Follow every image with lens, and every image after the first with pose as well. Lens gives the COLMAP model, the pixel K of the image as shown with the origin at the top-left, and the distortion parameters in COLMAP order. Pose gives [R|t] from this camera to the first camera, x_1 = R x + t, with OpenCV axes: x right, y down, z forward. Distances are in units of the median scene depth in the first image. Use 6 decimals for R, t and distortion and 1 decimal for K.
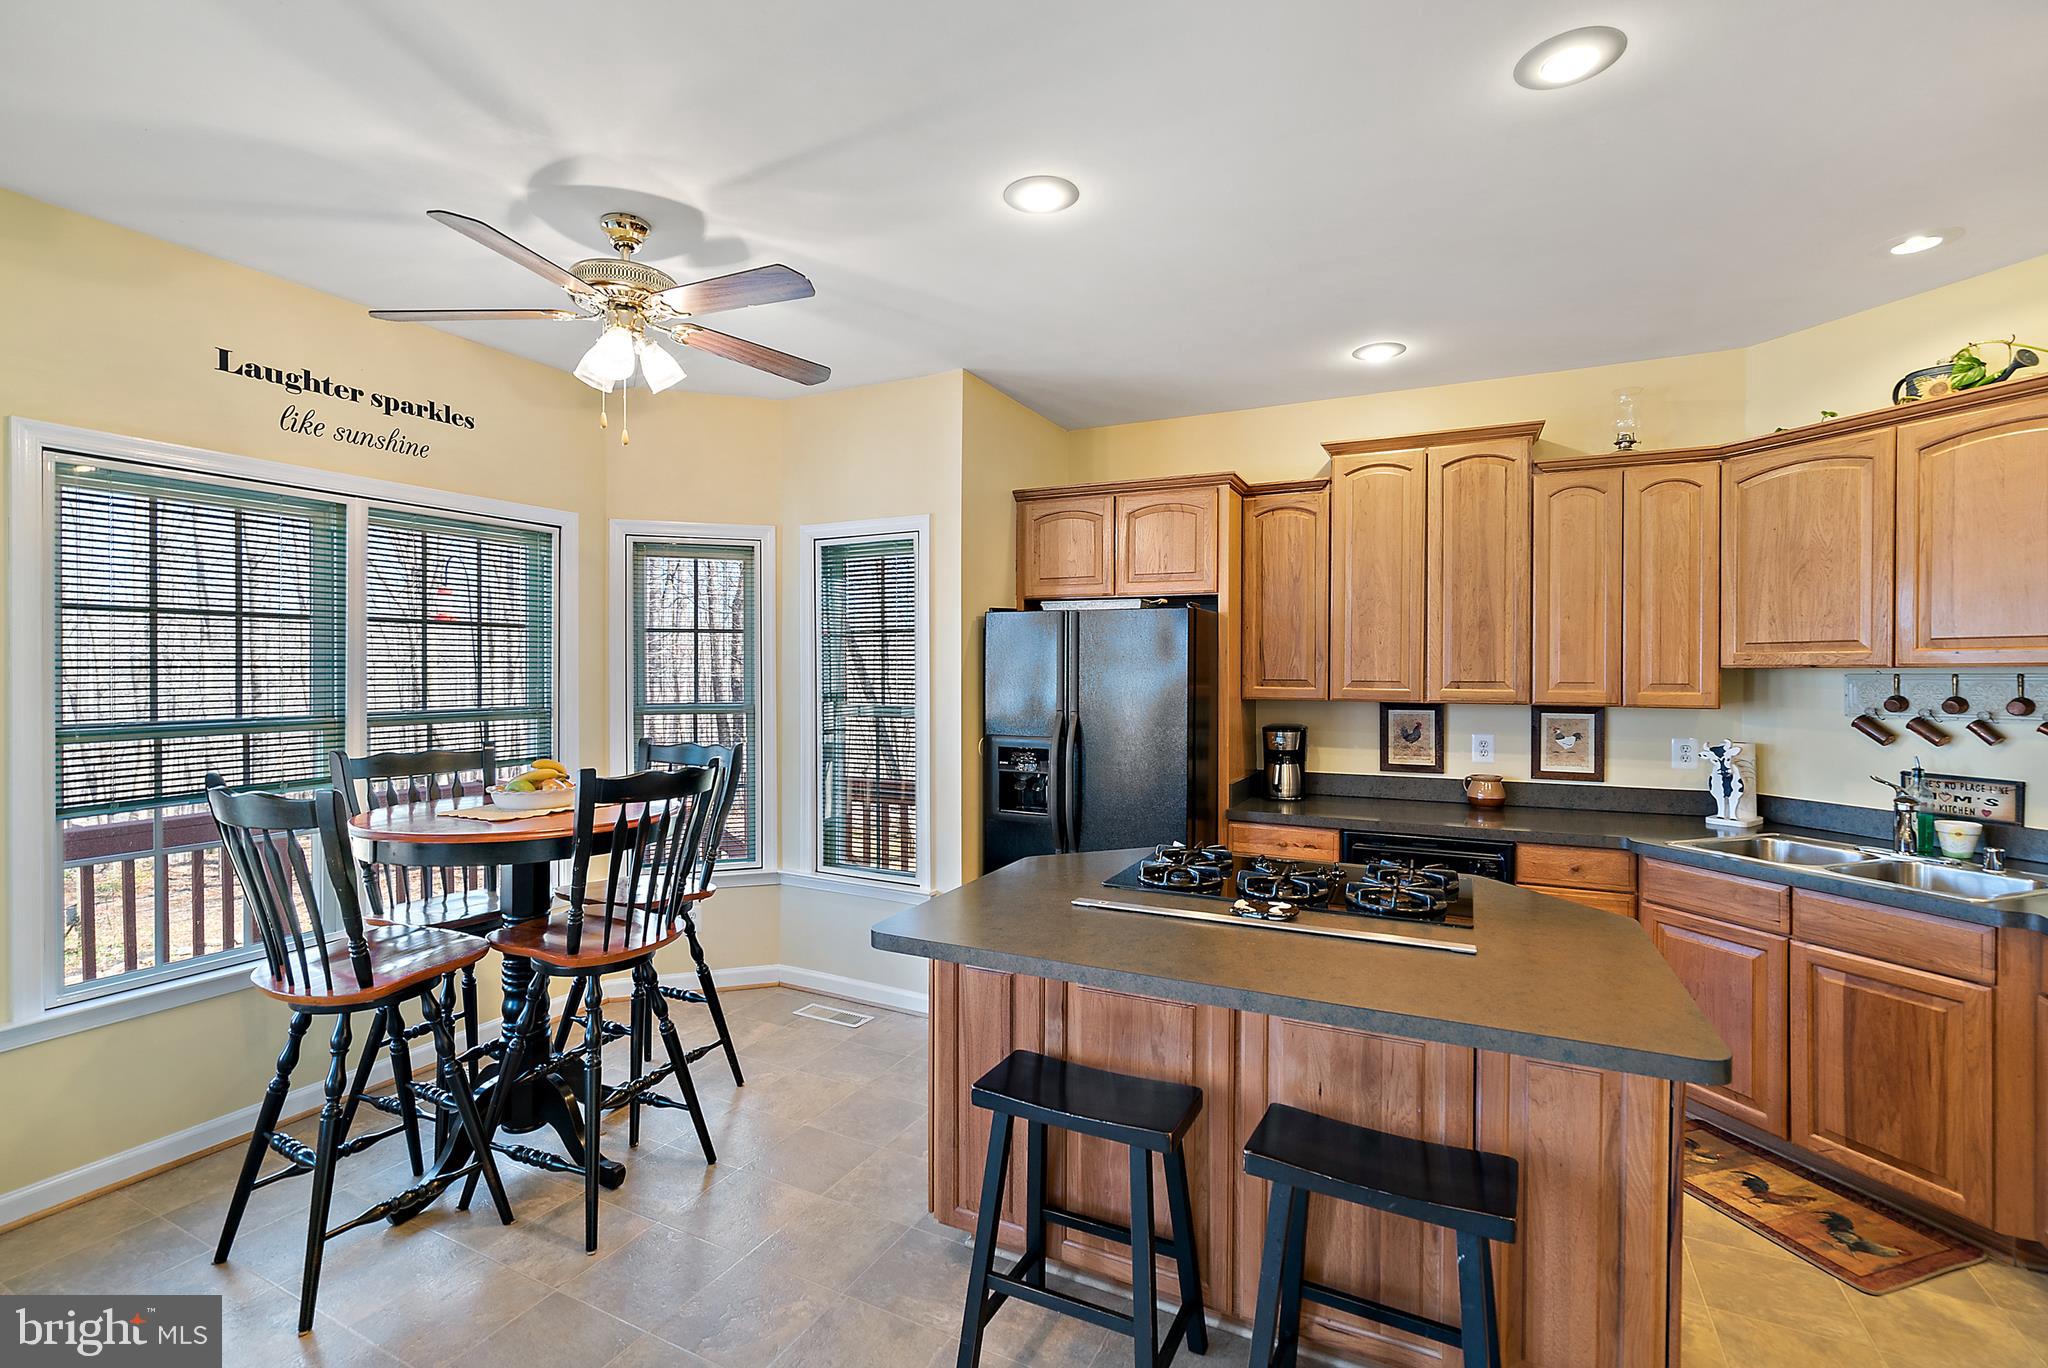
lens RADIAL K [[929.9, 0, 1011.5], [0, 929.9, 674.4], [0, 0, 1]] dist [0.001490, 0.001090]
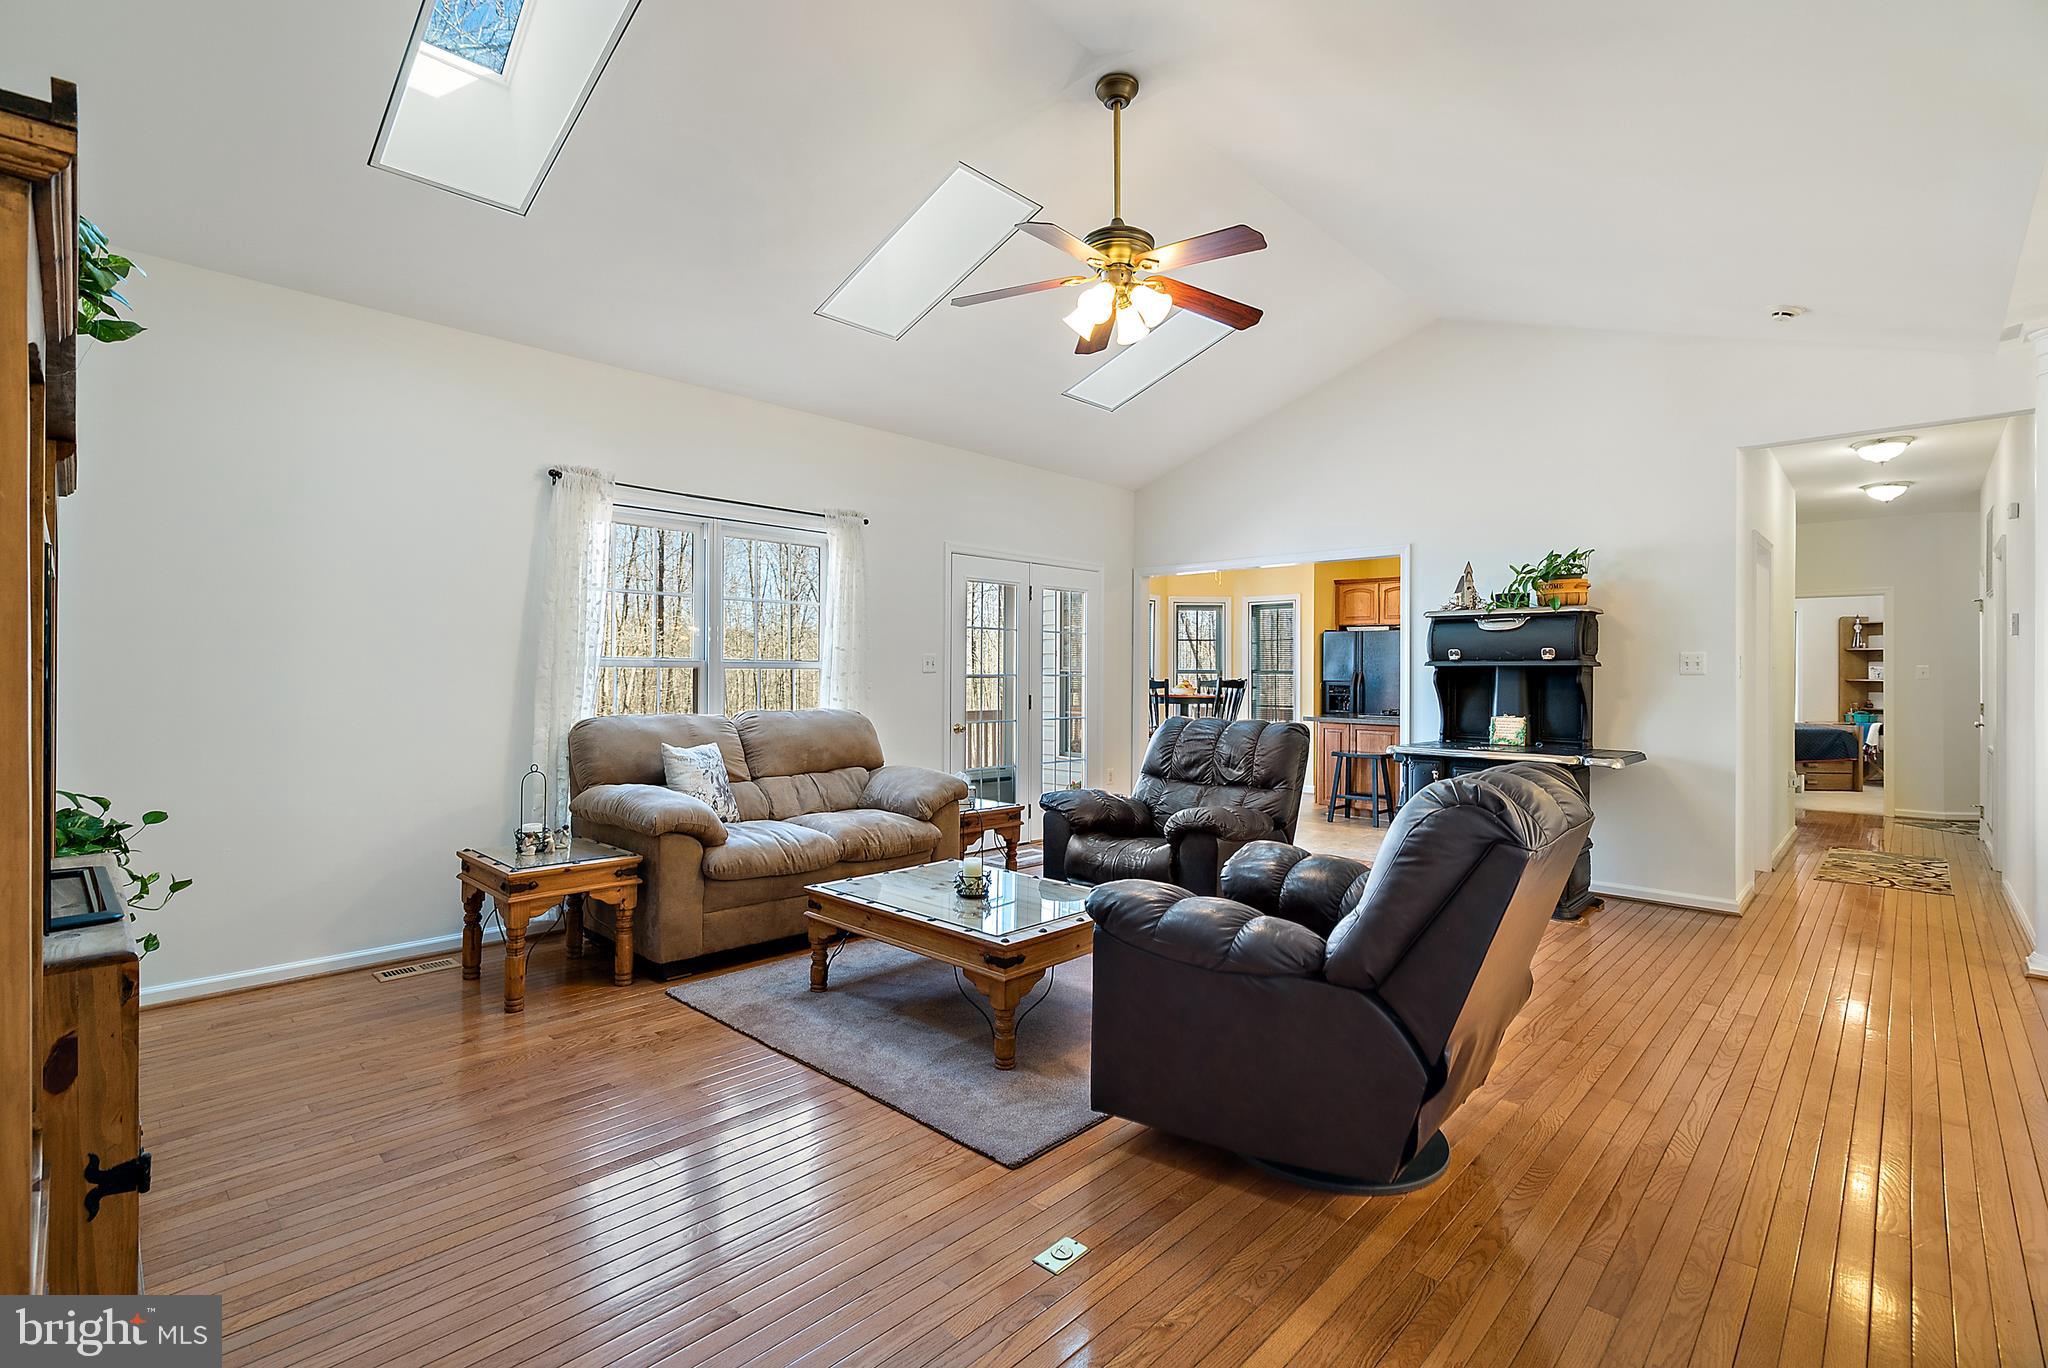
lens RADIAL K [[920.7, 0, 1001.8], [0, 920.7, 672.0], [0, 0, 1]] dist [-0.000021, 0.000319]
pose [[0.951077, 0.004574, -0.308921, -0.095799], [-0.008369, 0.999905, -0.010961, 0.086802], [0.308842, 0.013010, 0.951024, -1.854714]]
